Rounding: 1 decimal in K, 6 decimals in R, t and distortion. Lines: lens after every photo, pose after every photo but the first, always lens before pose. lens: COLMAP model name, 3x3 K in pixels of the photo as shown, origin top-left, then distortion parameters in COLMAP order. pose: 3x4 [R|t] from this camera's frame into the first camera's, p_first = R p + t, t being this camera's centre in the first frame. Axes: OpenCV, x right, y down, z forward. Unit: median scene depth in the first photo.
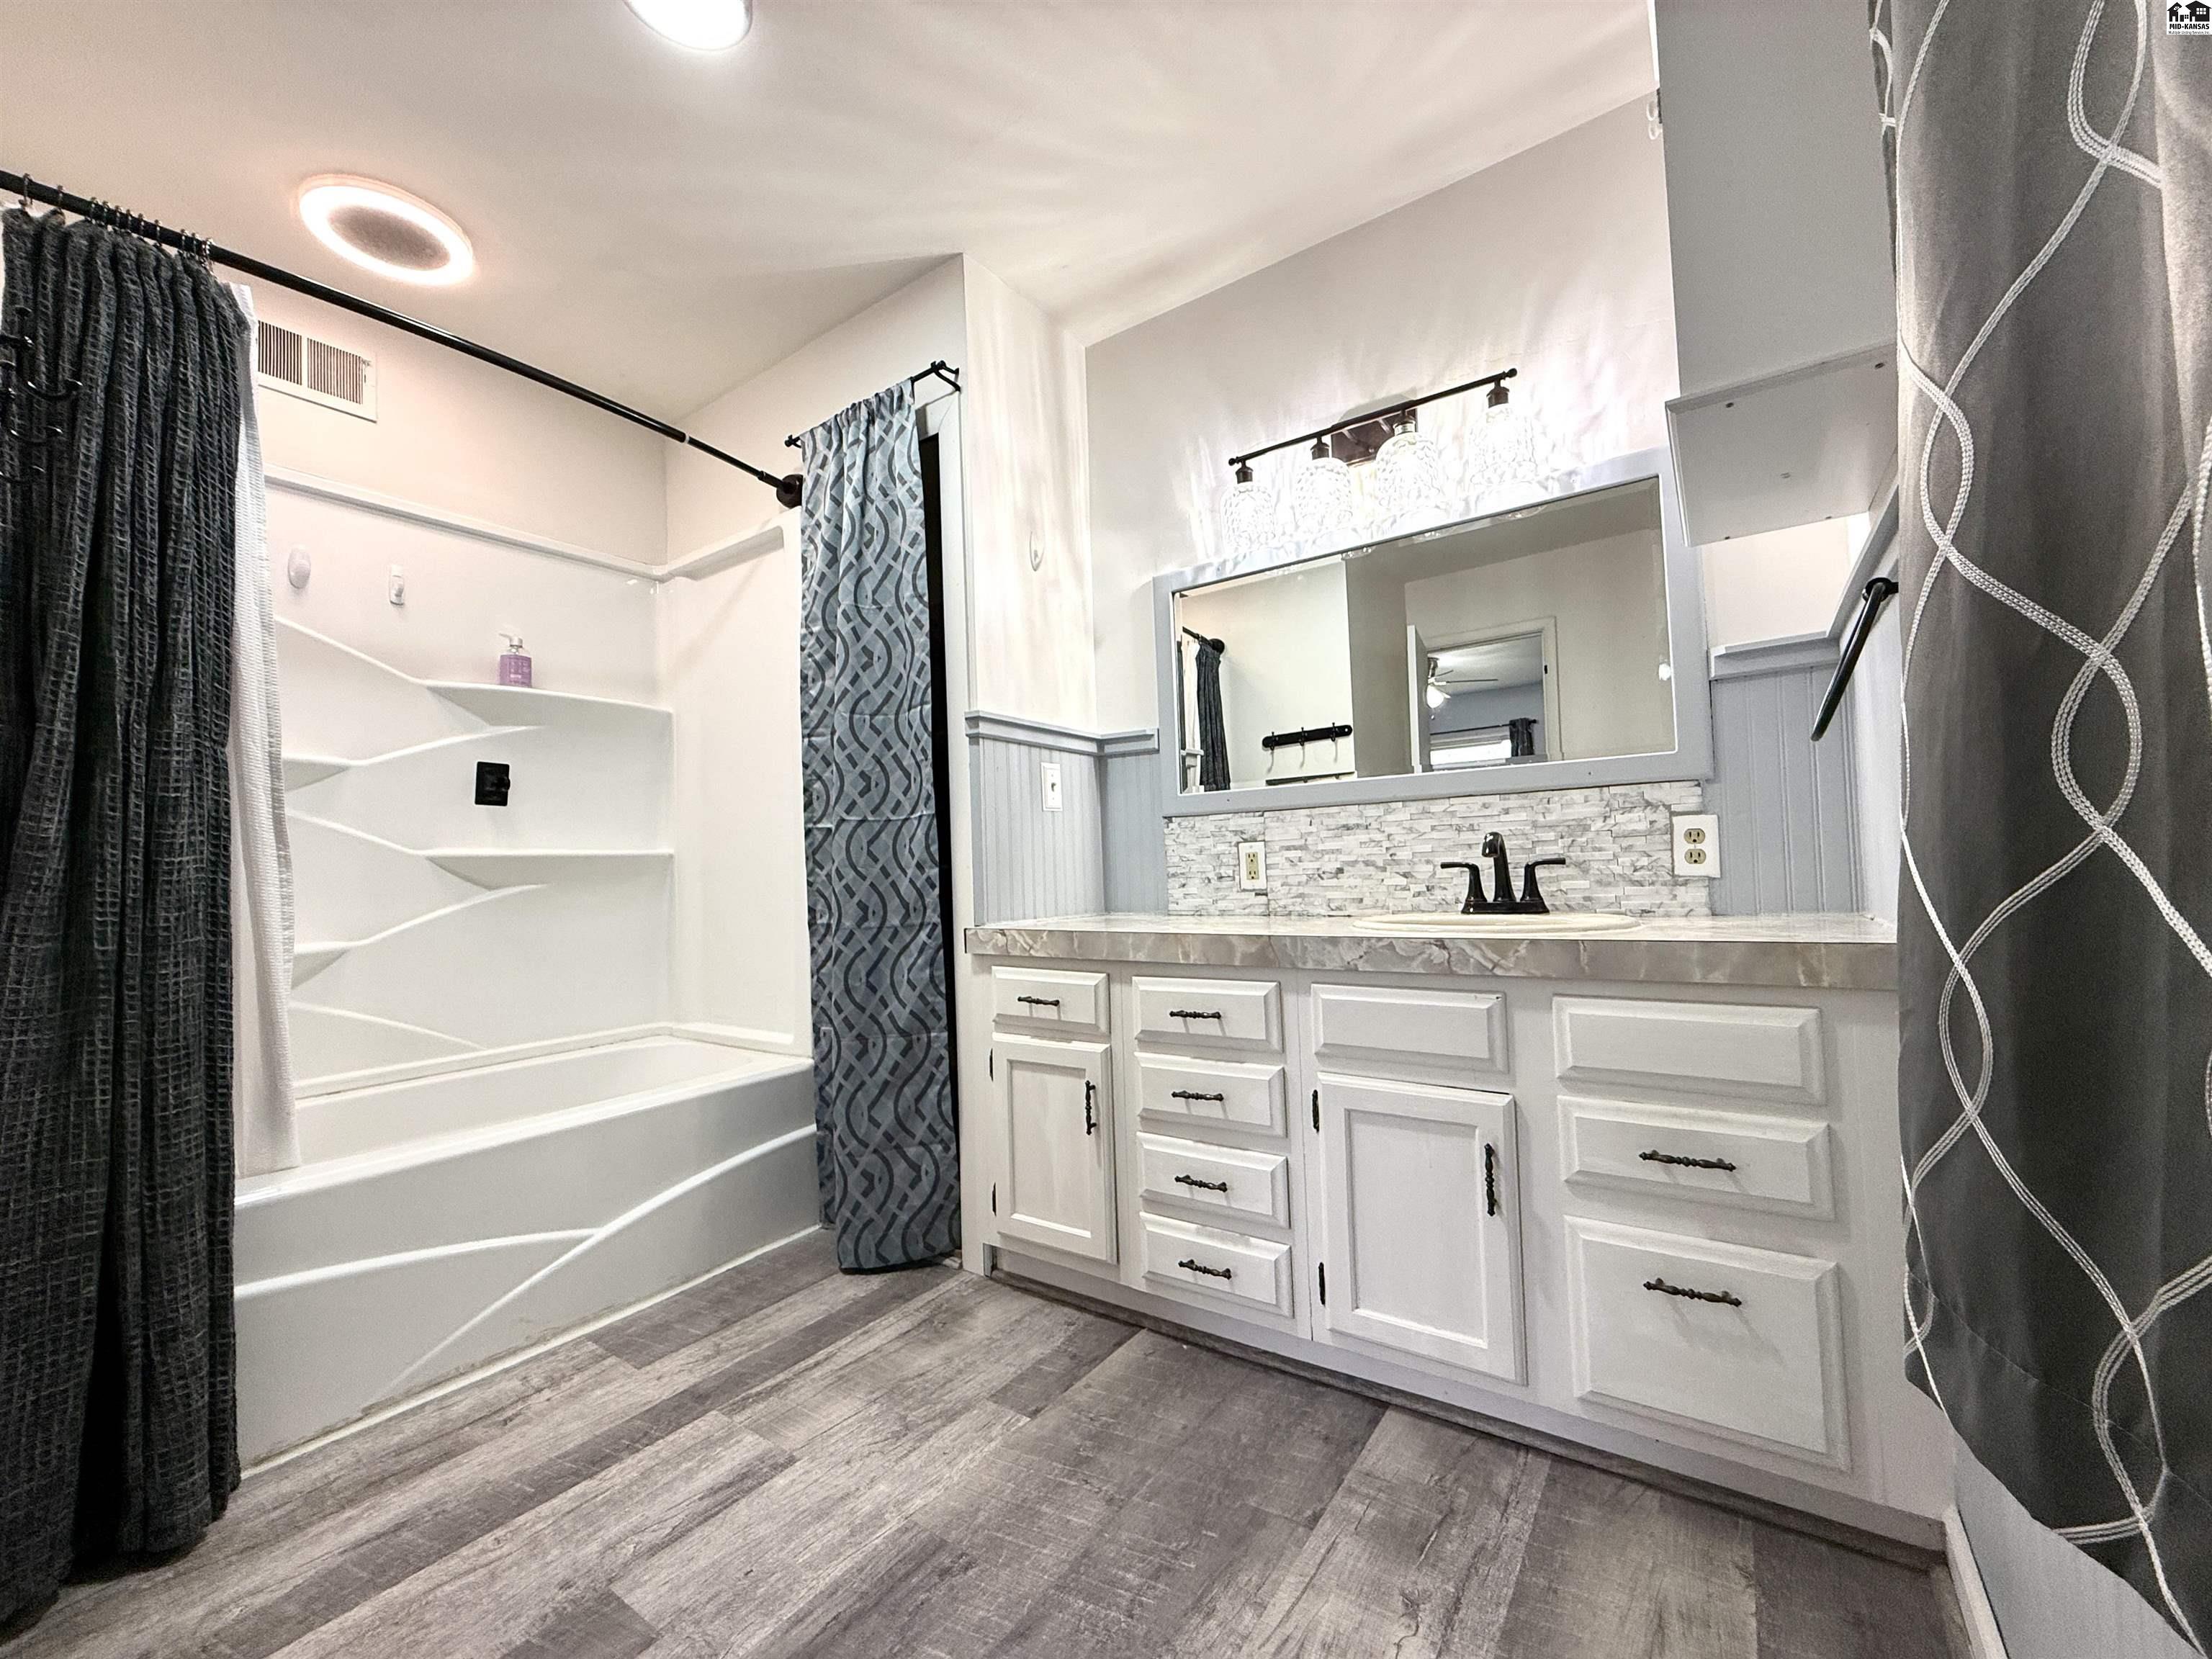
lens RADIAL K [[881.2, 0, 1100.5], [0, 881.2, 832.1], [0, 0, 1]] dist [0.000155, -0.000380]
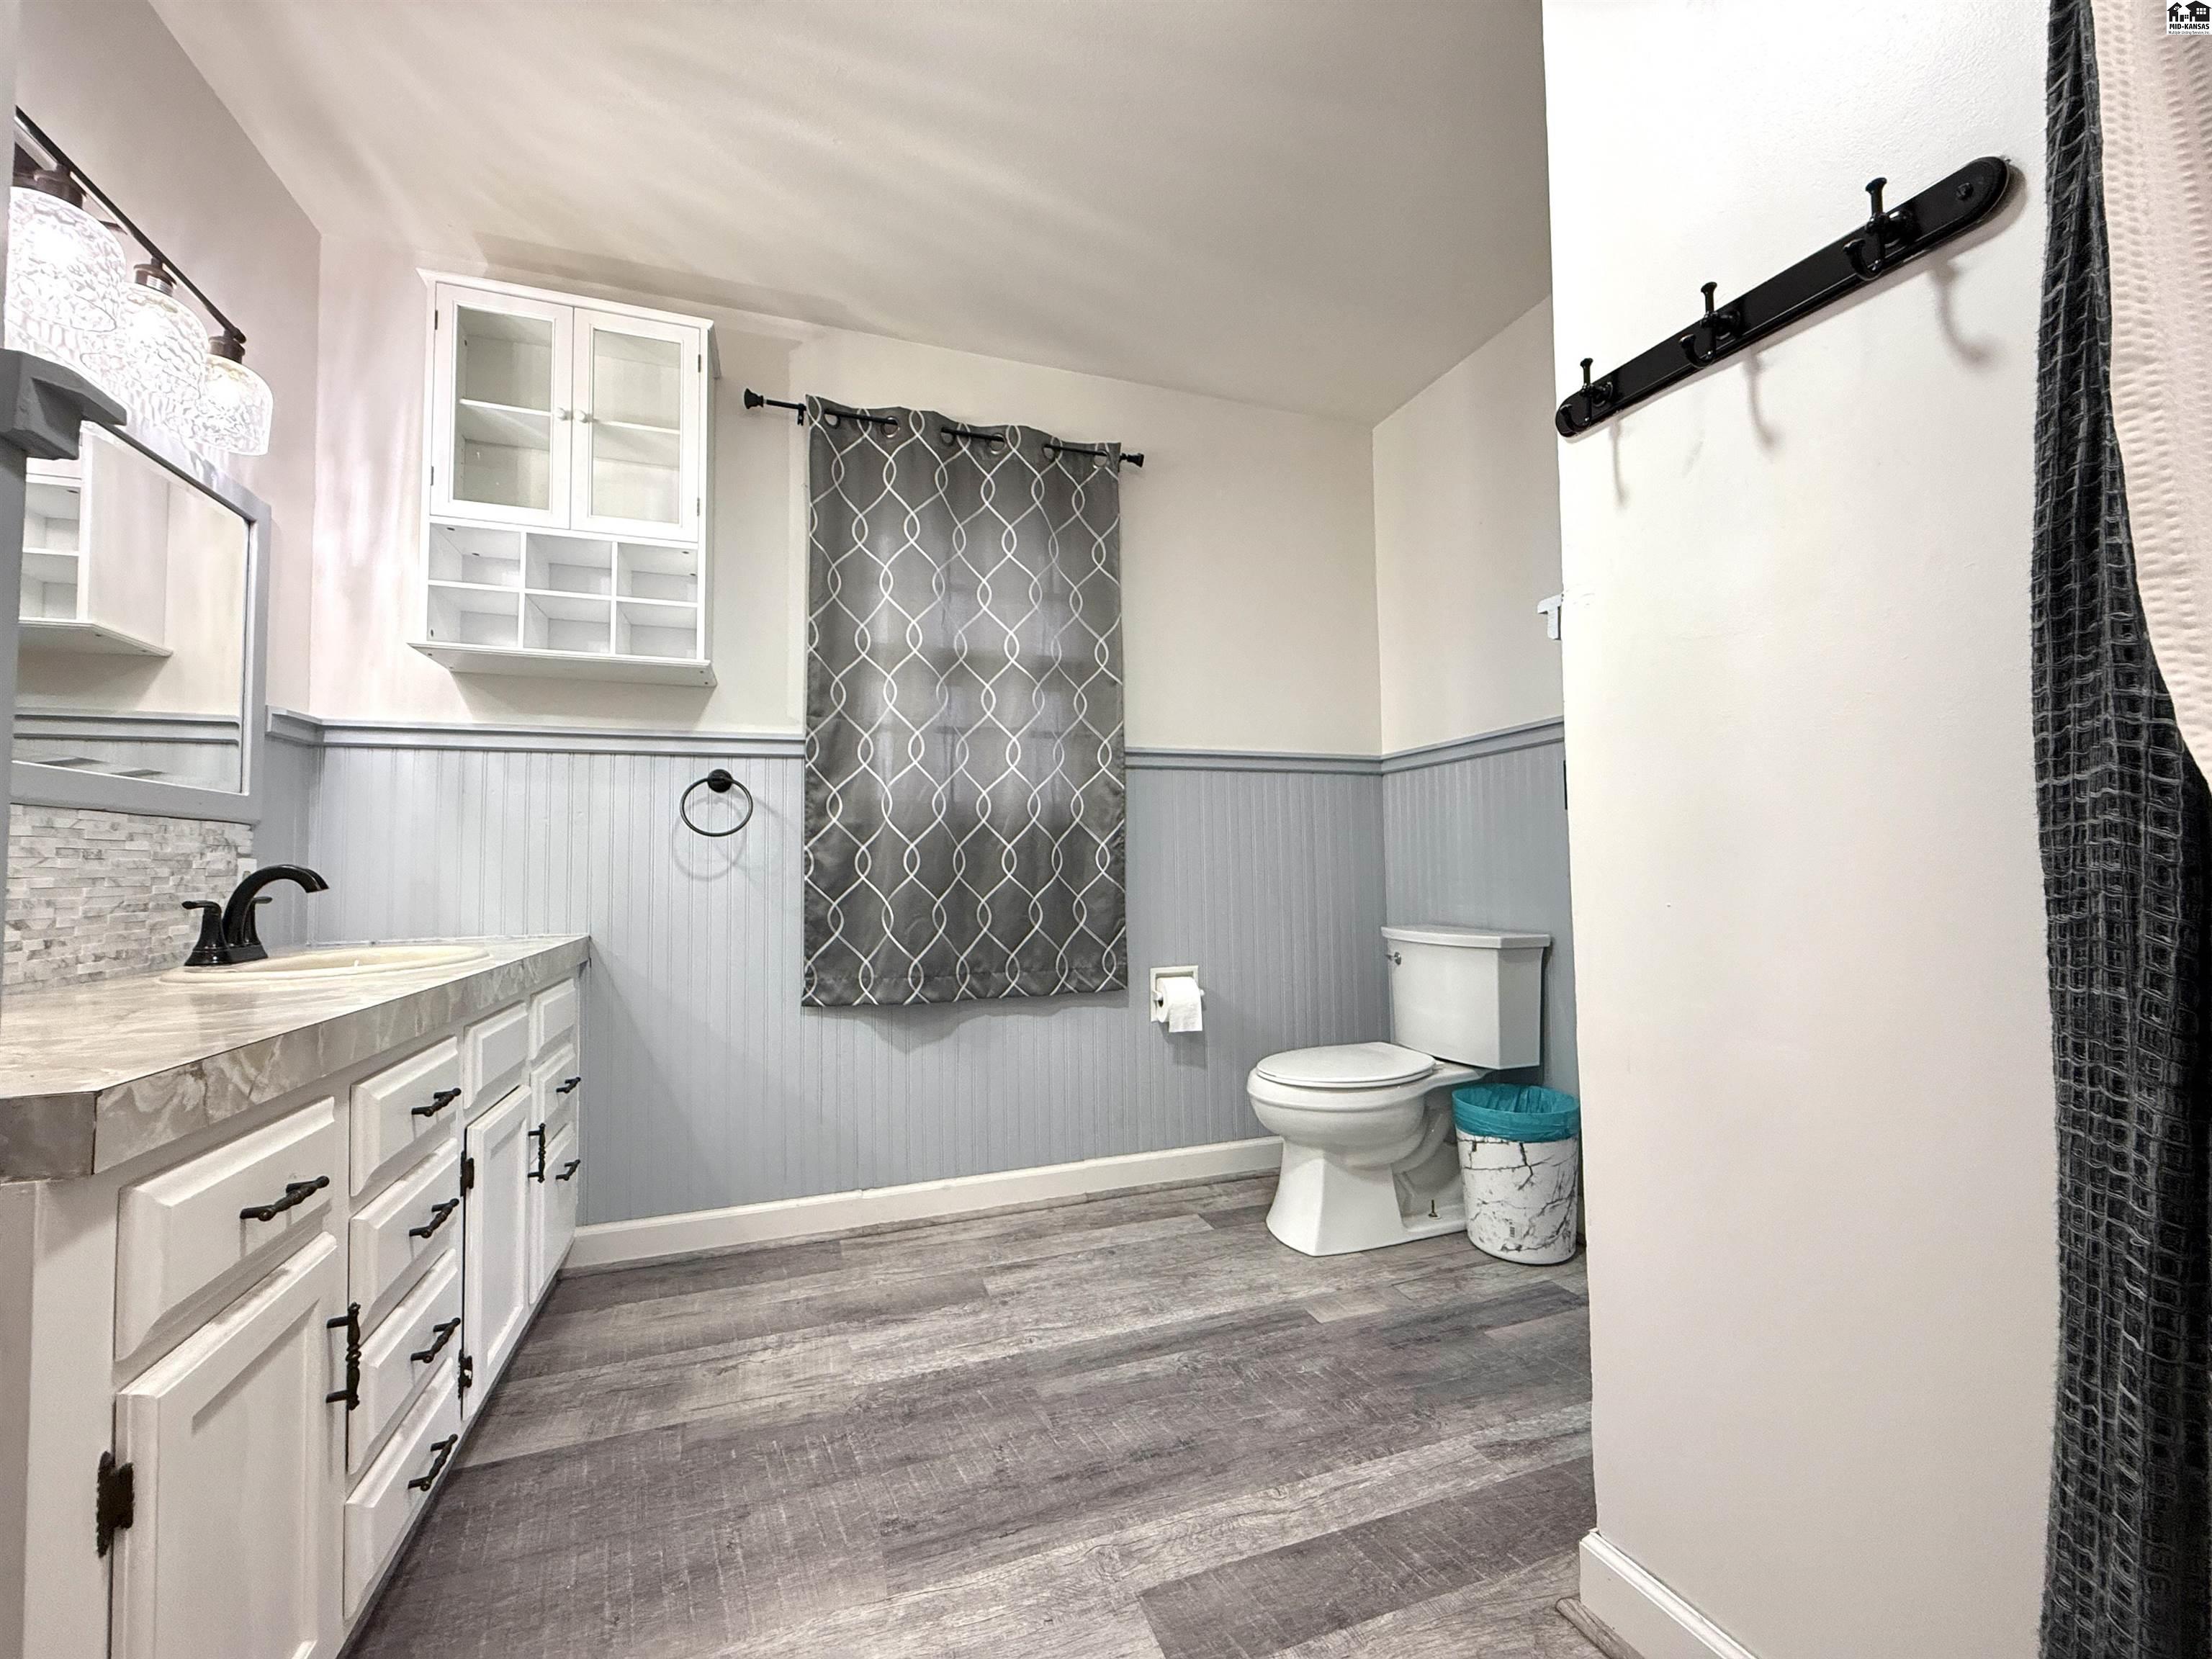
lens RADIAL K [[881.2, 0, 1100.5], [0, 881.2, 832.1], [0, 0, 1]] dist [0.000155, -0.000380]
pose [[-0.815410, 0.069284, 0.574722, -0.917577], [0.018306, 0.995401, -0.094026, 0.082102], [-0.578594, -0.066149, -0.812929, 1.573153]]
